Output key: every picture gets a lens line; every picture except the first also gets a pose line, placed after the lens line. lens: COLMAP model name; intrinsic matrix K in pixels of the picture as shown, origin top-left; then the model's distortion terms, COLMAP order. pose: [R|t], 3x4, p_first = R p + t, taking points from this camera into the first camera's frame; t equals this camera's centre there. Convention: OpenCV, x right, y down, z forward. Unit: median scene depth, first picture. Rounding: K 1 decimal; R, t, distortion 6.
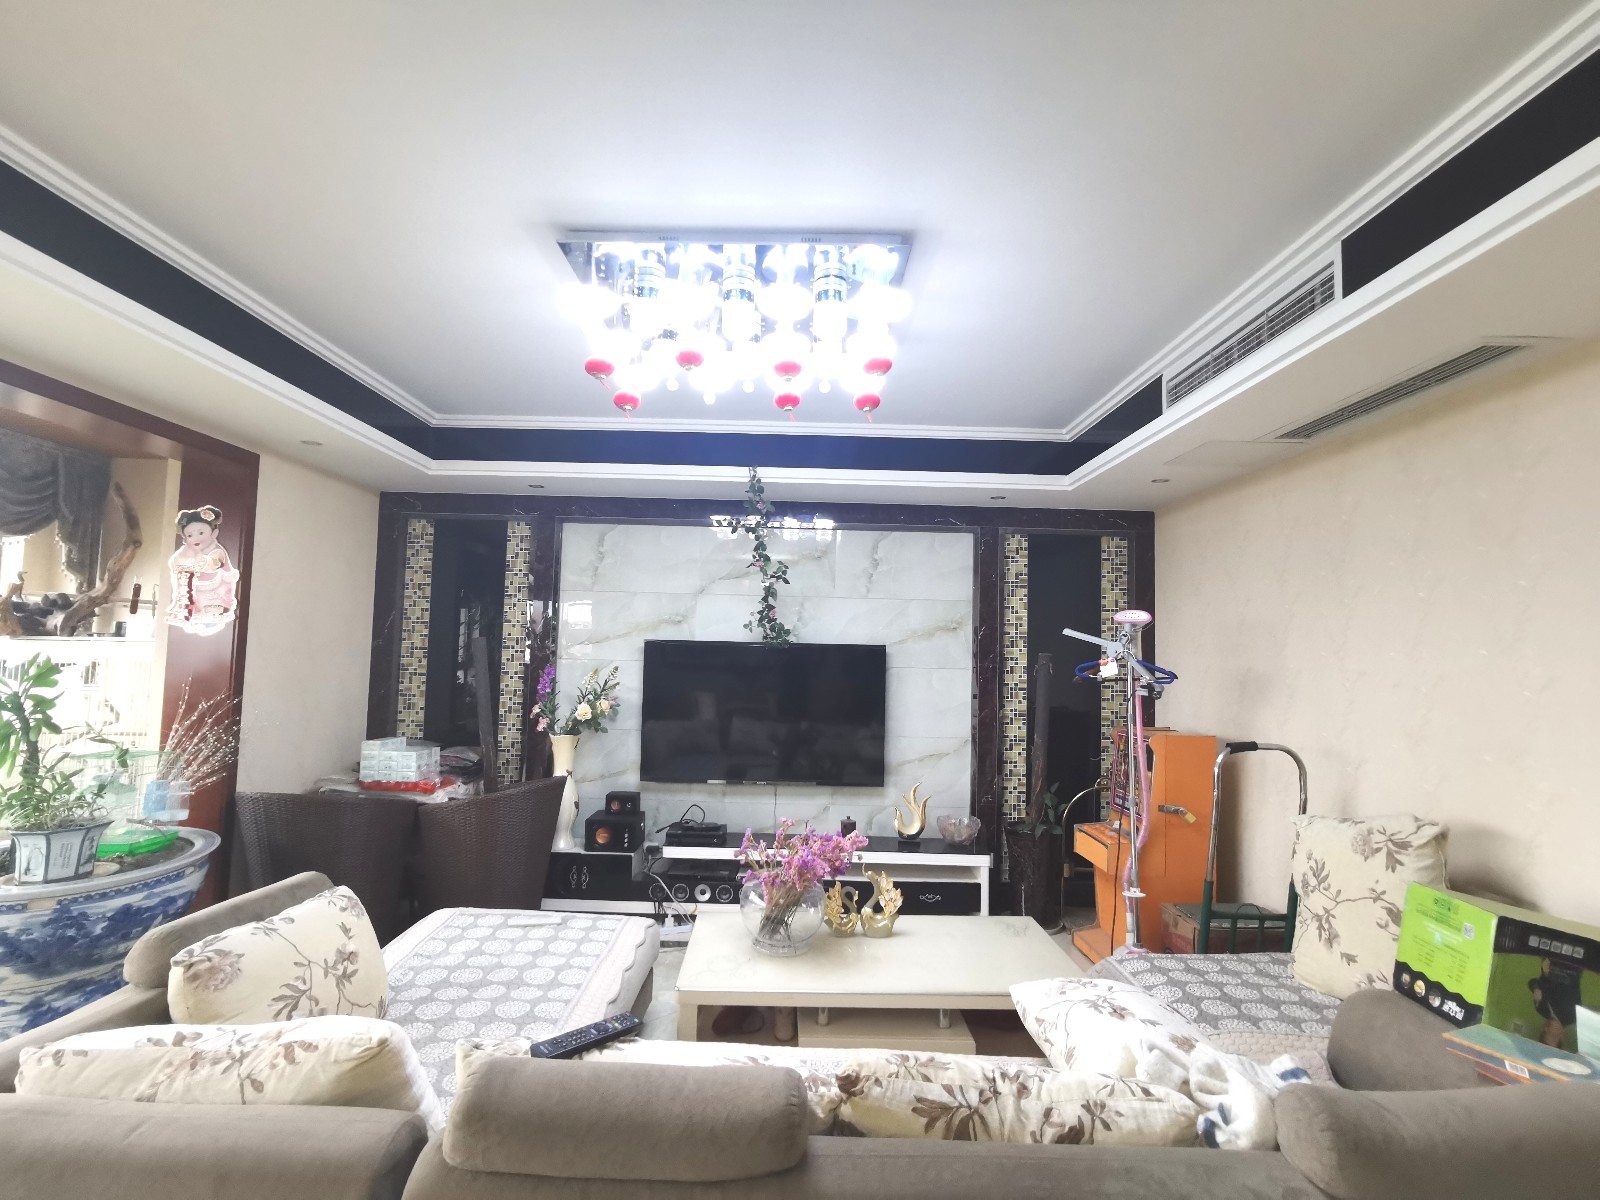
lens RADIAL K [[761.8, 0, 800.0], [0, 761.8, 600.0], [0, 0, 1]] dist [-0.049406, 0.035373]
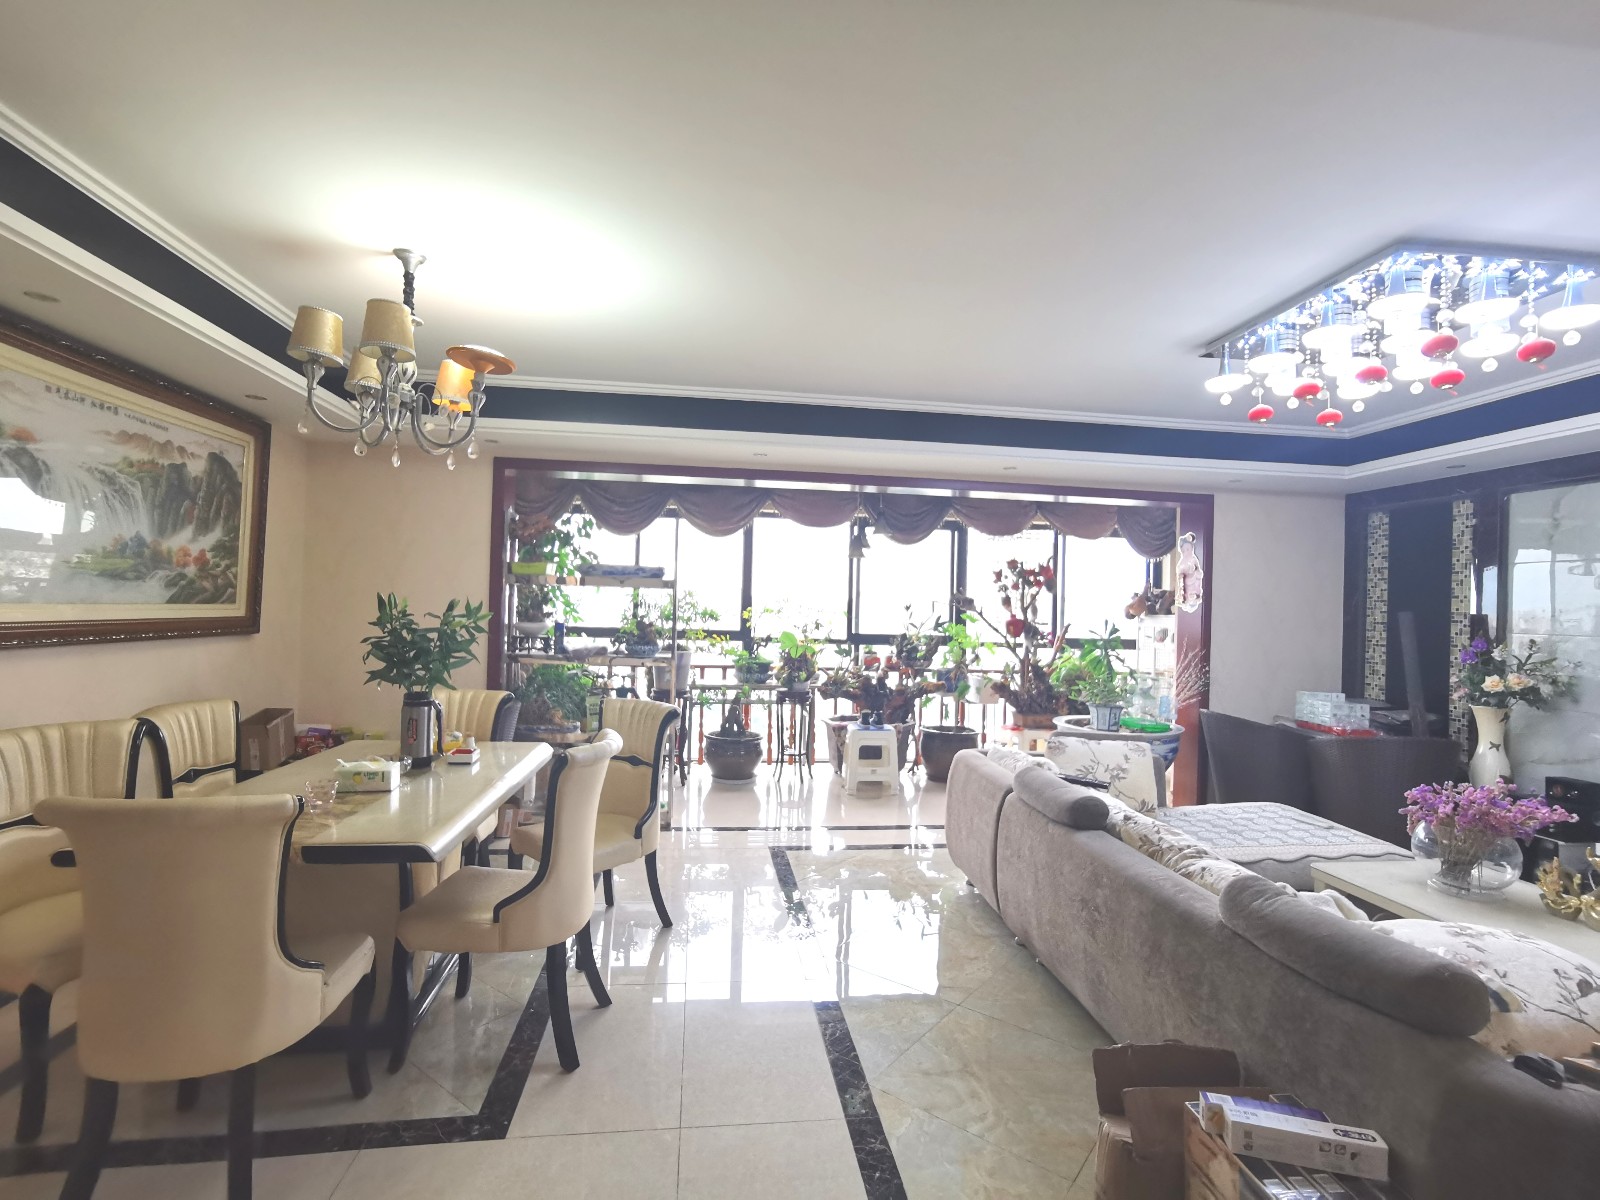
lens RADIAL K [[773.8, 0, 796.1], [0, 773.8, 602.7], [0, 0, 1]] dist [-0.035839, 0.037366]
pose [[0.116764, -0.030969, -0.992677, 0.587591], [0.041234, 0.998803, -0.026310, 0.027248], [0.992303, -0.037860, 0.117901, -0.035144]]
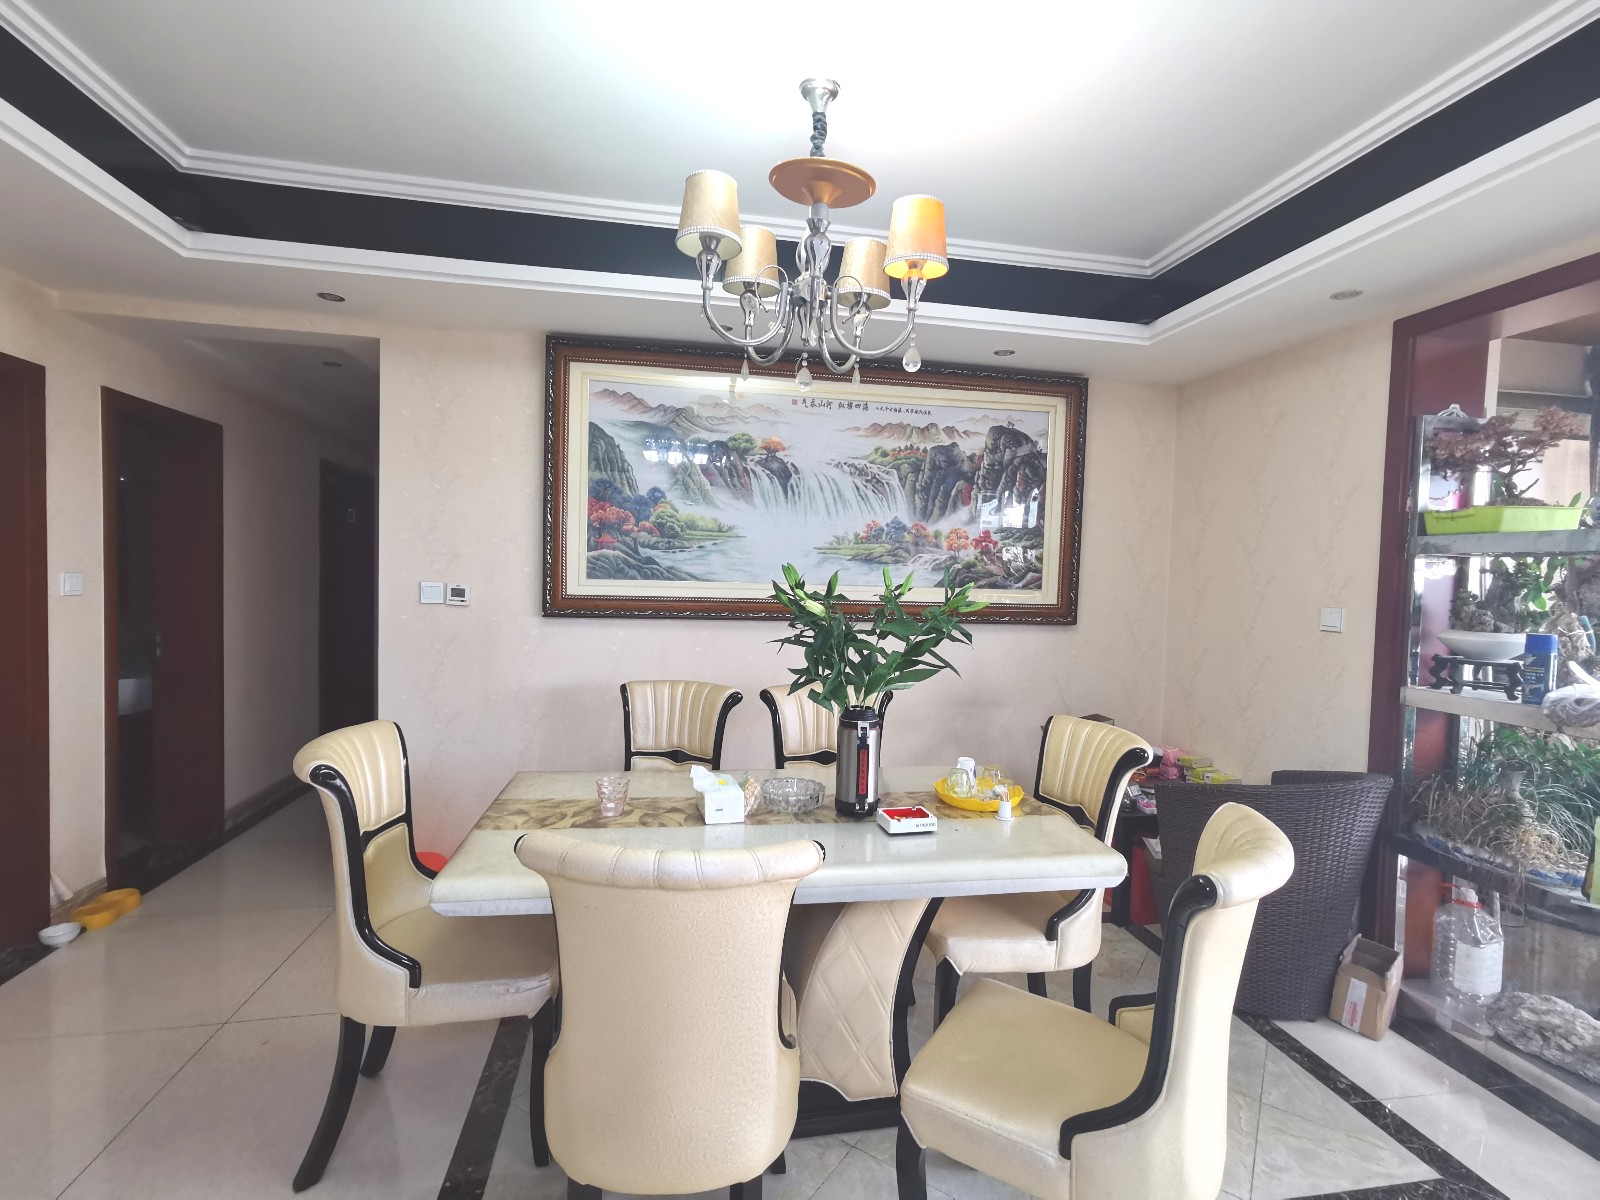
lens RADIAL K [[773.8, 0, 796.1], [0, 773.8, 602.7], [0, 0, 1]] dist [-0.035839, 0.037366]
pose [[-0.983688, -0.047075, -0.173616, -0.010409], [-0.042270, 0.998617, -0.031271, 0.027282], [0.174848, -0.023422, -0.984317, 0.176781]]
